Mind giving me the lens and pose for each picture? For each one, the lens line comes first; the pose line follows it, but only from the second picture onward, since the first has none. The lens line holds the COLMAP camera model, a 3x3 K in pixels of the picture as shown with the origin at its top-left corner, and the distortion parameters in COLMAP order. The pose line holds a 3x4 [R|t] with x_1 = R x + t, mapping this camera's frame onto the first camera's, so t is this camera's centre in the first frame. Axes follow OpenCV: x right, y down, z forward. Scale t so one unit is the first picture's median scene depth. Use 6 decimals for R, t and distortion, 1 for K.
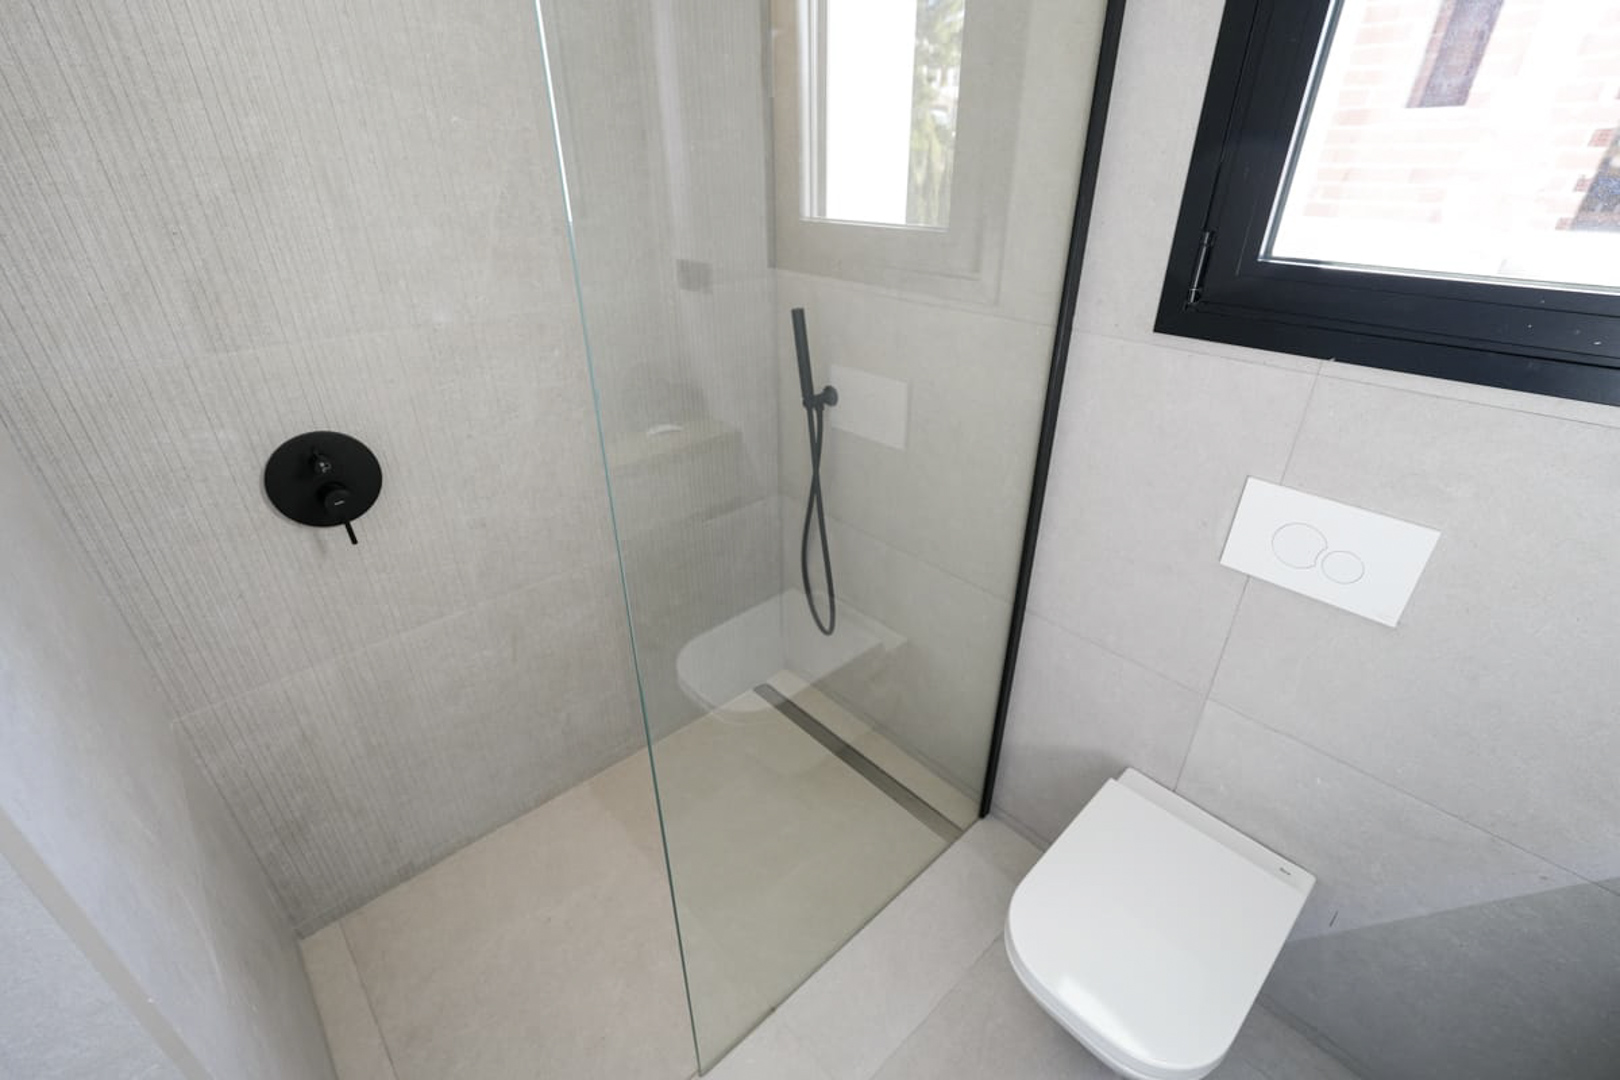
lens RADIAL K [[708.6, 0, 810.0], [0, 708.6, 540.0], [0, 0, 1]] dist [-0.002211, 0.000332]
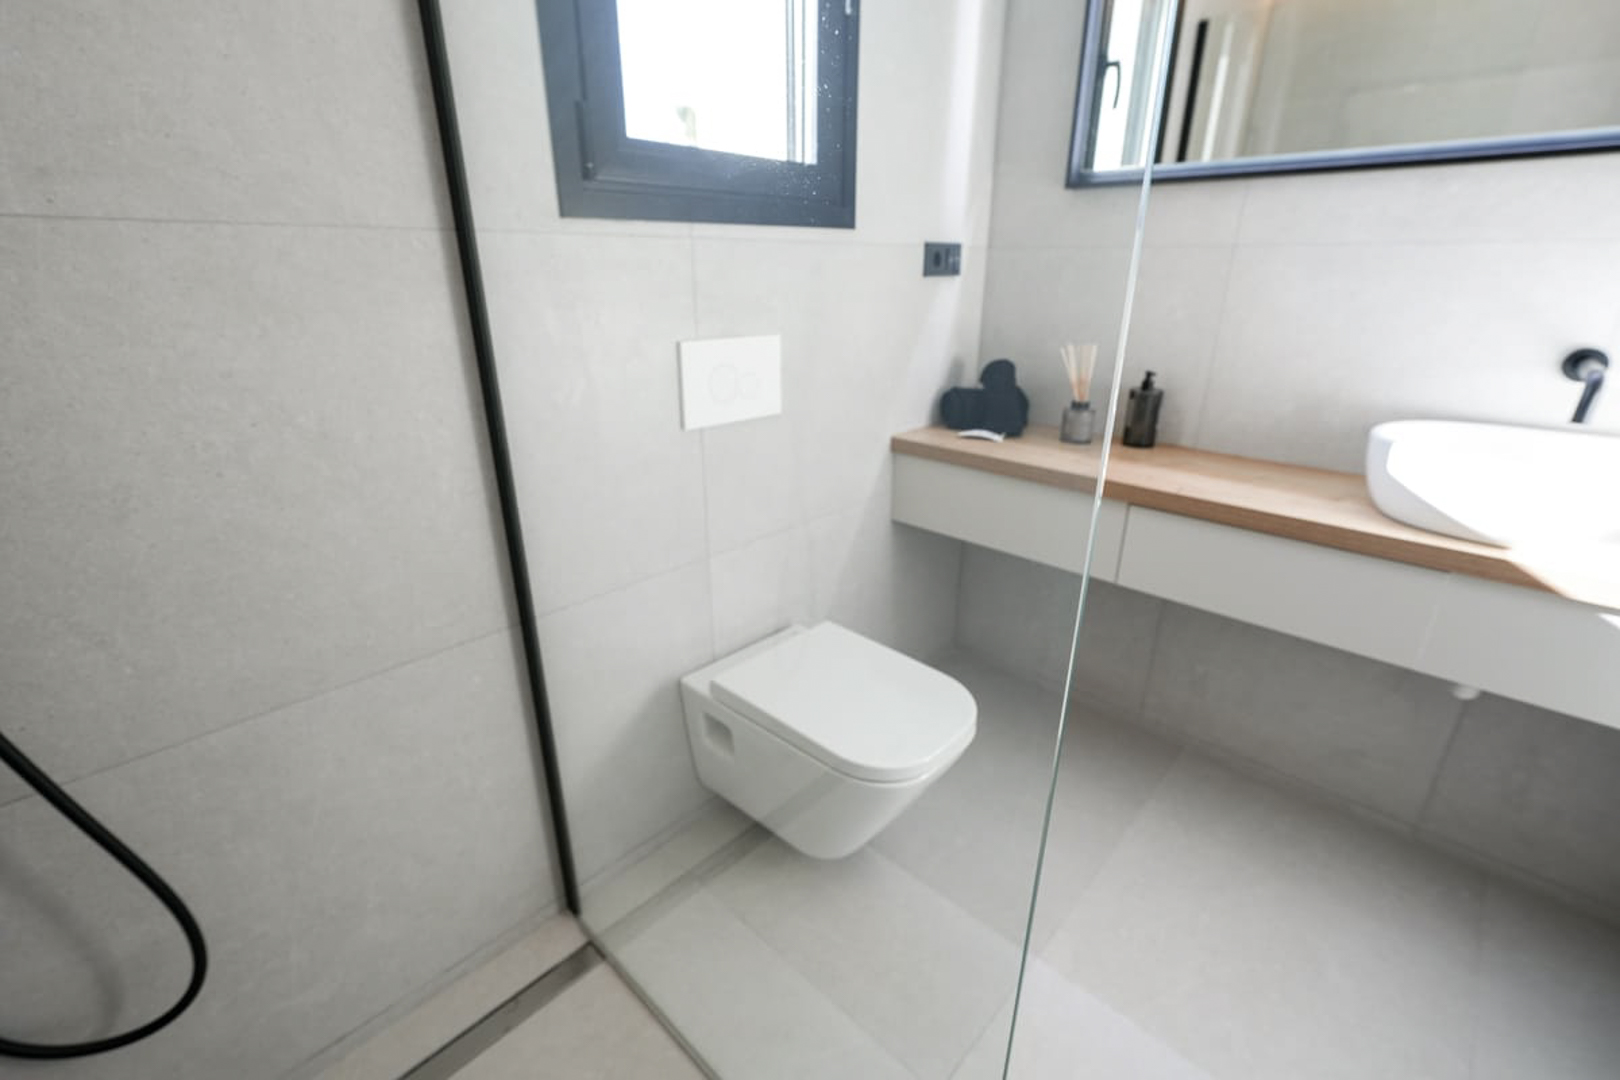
lens RADIAL K [[708.6, 0, 810.0], [0, 708.6, 540.0], [0, 0, 1]] dist [-0.002211, 0.000332]
pose [[-0.064994, -0.354622, 0.932748, -0.527677], [0.477932, 0.809481, 0.341059, -0.112984], [-0.875989, 0.467957, 0.116874, 0.791884]]
